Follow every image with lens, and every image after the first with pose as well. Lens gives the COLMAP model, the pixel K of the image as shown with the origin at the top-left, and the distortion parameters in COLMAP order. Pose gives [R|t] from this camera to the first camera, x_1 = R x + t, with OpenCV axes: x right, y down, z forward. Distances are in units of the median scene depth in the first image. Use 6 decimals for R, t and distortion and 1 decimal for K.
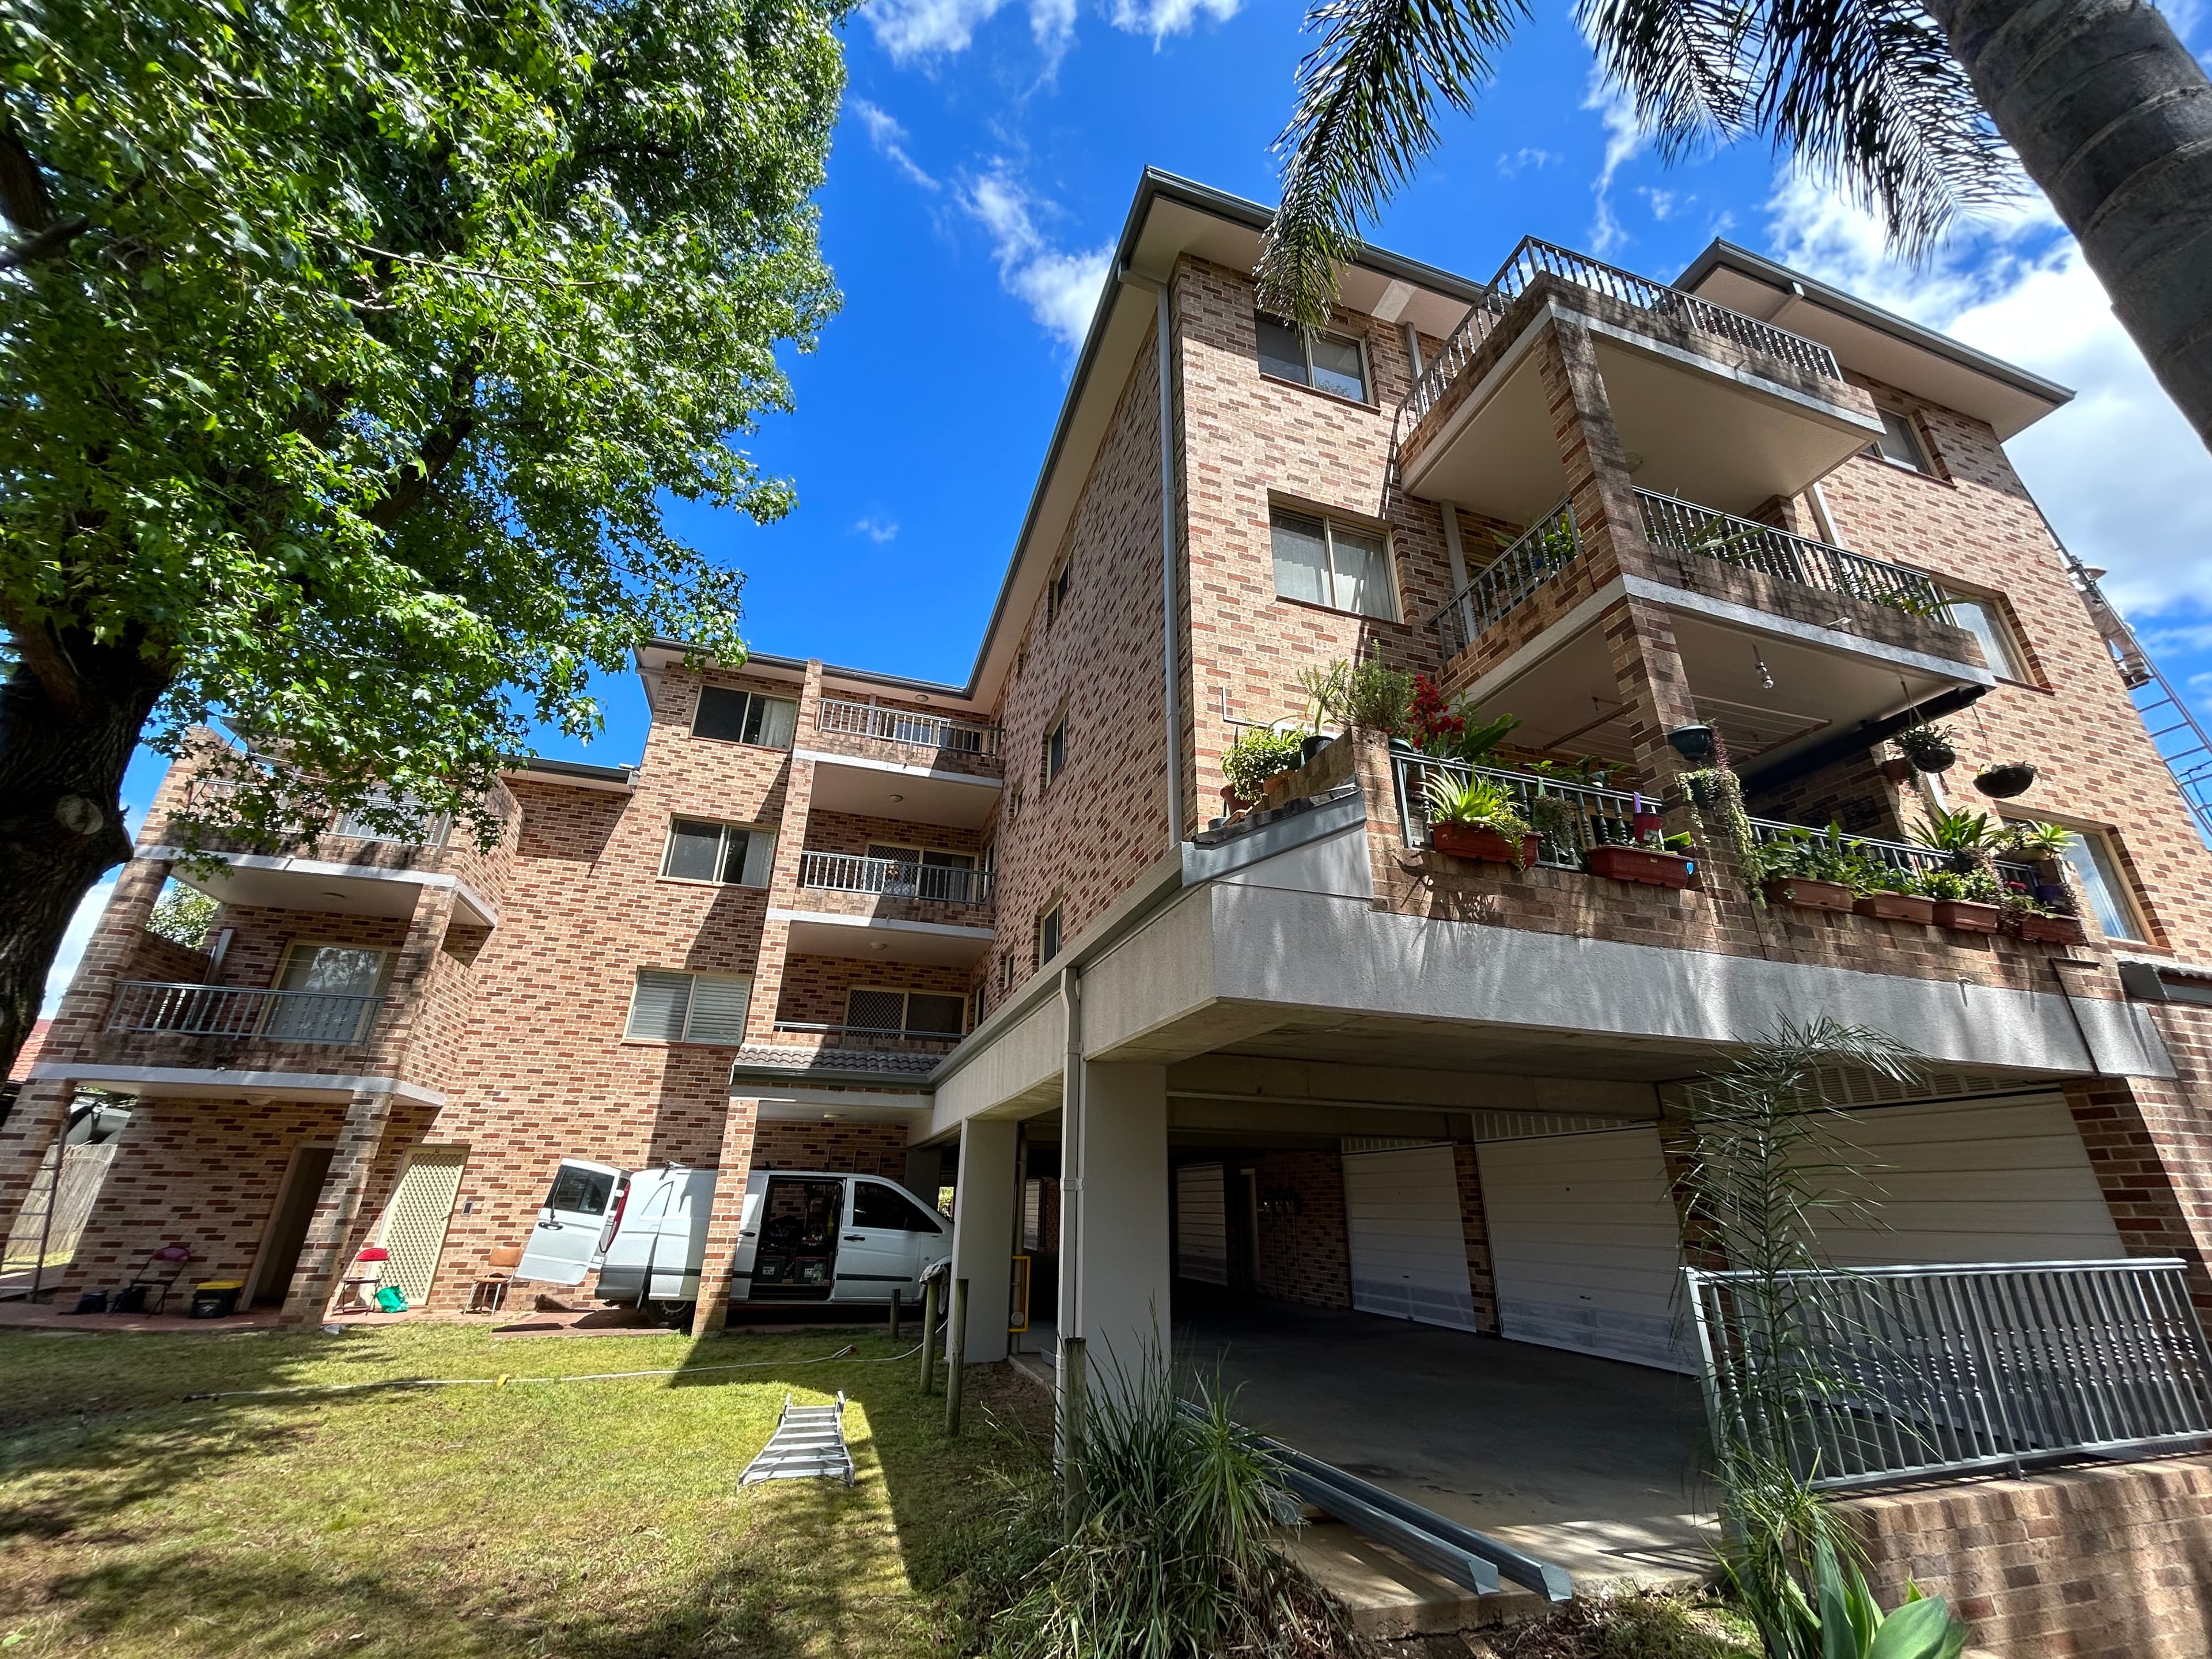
lens RADIAL K [[891.9, 0, 1106.1], [0, 891.9, 825.4], [0, 0, 1]] dist [0.001114, 0.000074]
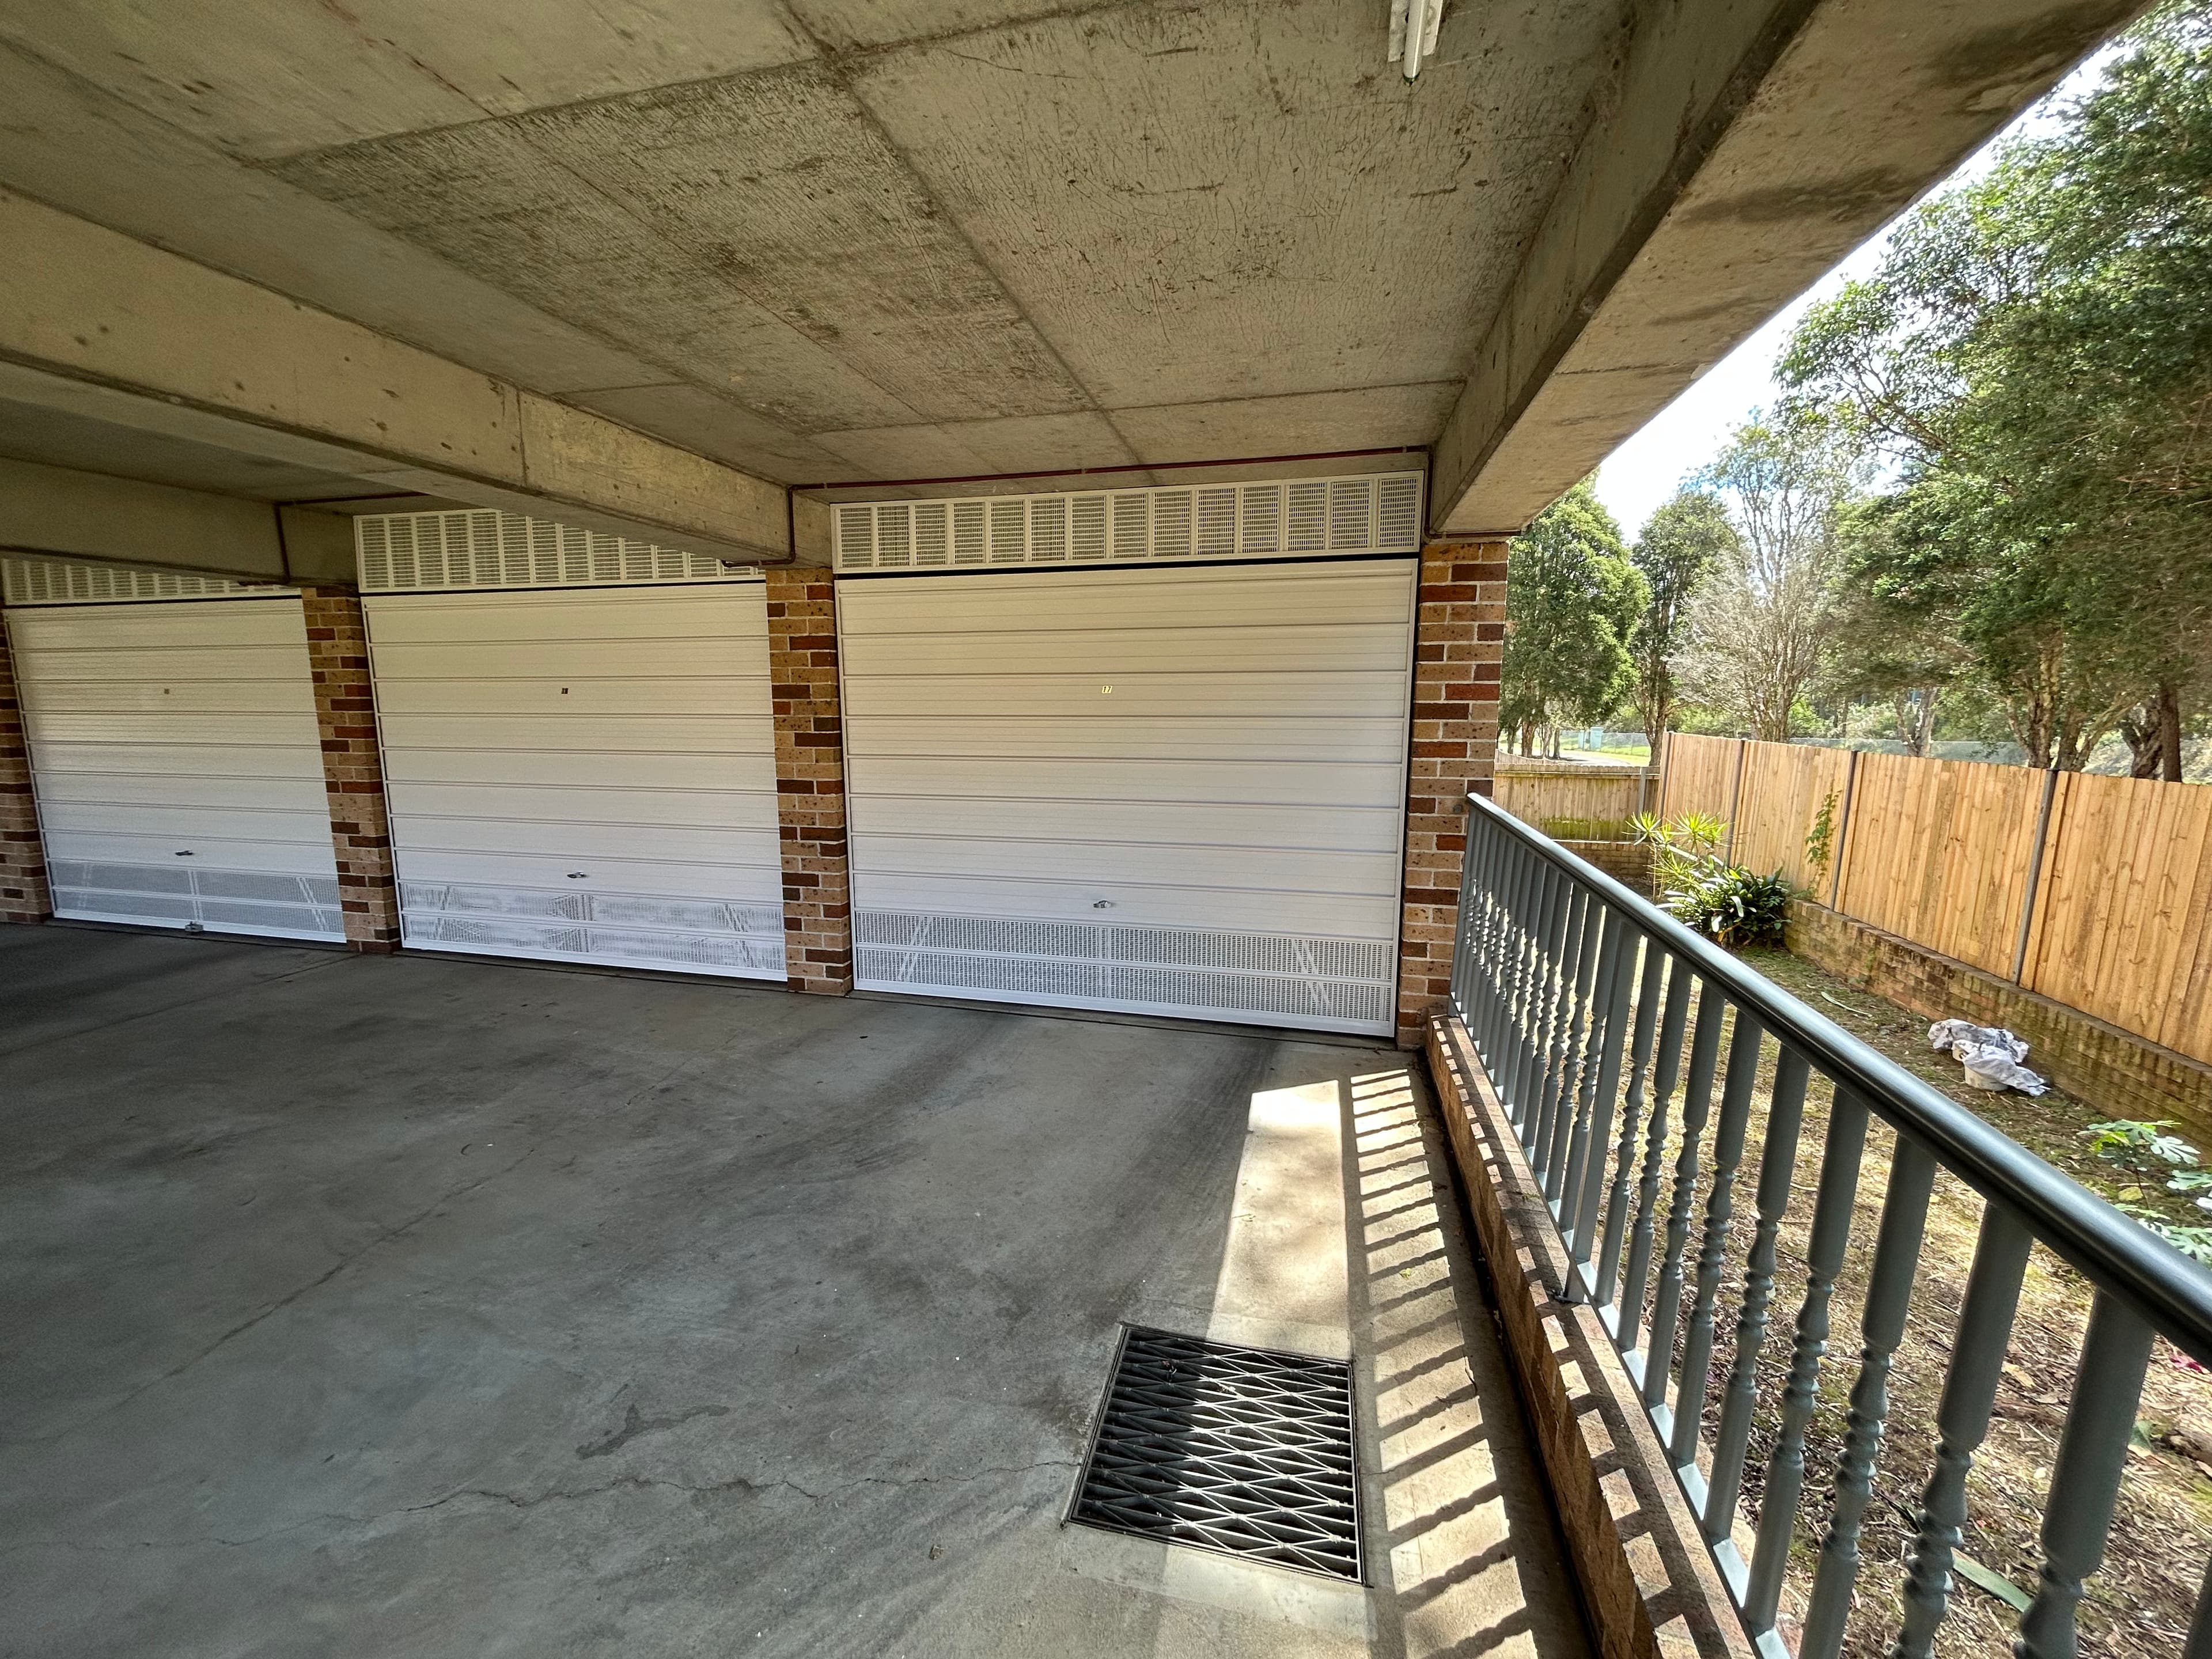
lens RADIAL K [[889.1, 0, 1101.3], [0, 889.1, 828.2], [0, 0, 1]] dist [-0.002064, 0.001712]
pose [[0.534049, -0.133975, 0.834771, 0.185476], [-0.327423, 0.877540, 0.350310, 0.149244], [-0.779478, -0.460406, 0.424783, 0.382184]]
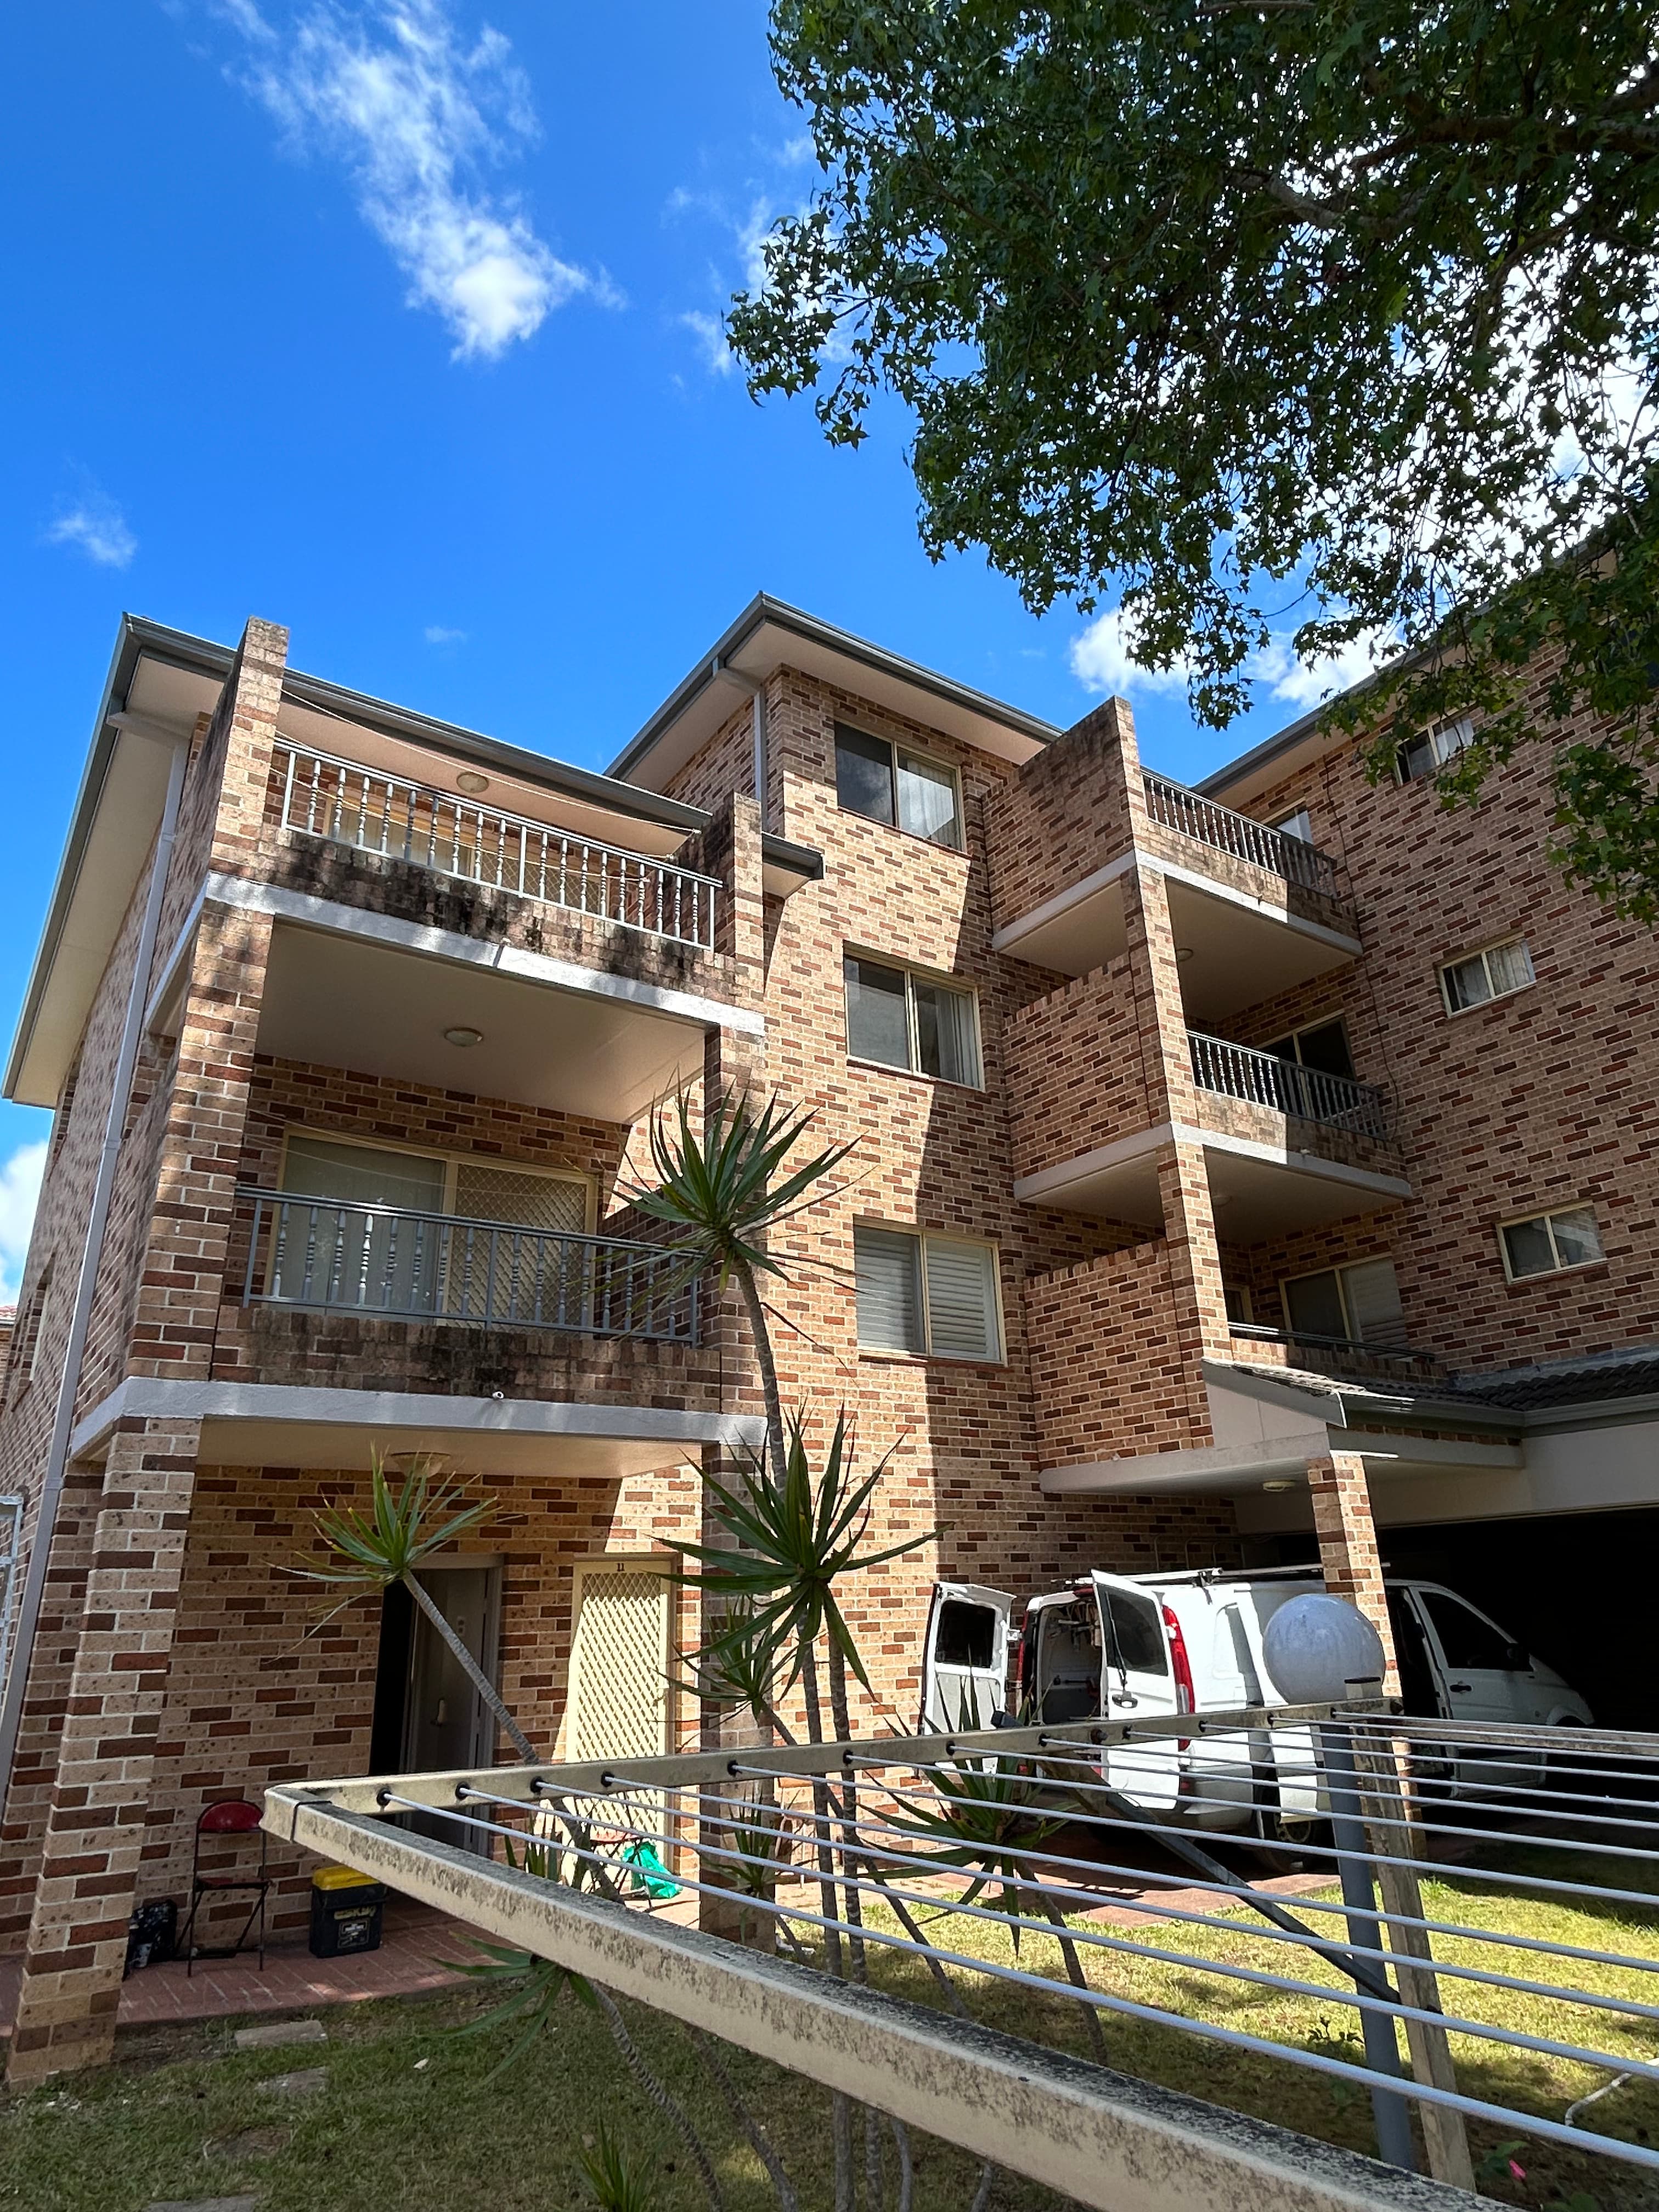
lens RADIAL K [[1295.7, 0, 827.0], [0, 1295.7, 1097.7], [0, 0, 1]] dist [-0.002774, -0.003533]
pose [[0.957874, 0.067114, 0.279235, -0.820801], [-0.073658, 0.997199, 0.012996, 0.083358], [-0.277581, -0.033017, 0.960135, 0.273009]]
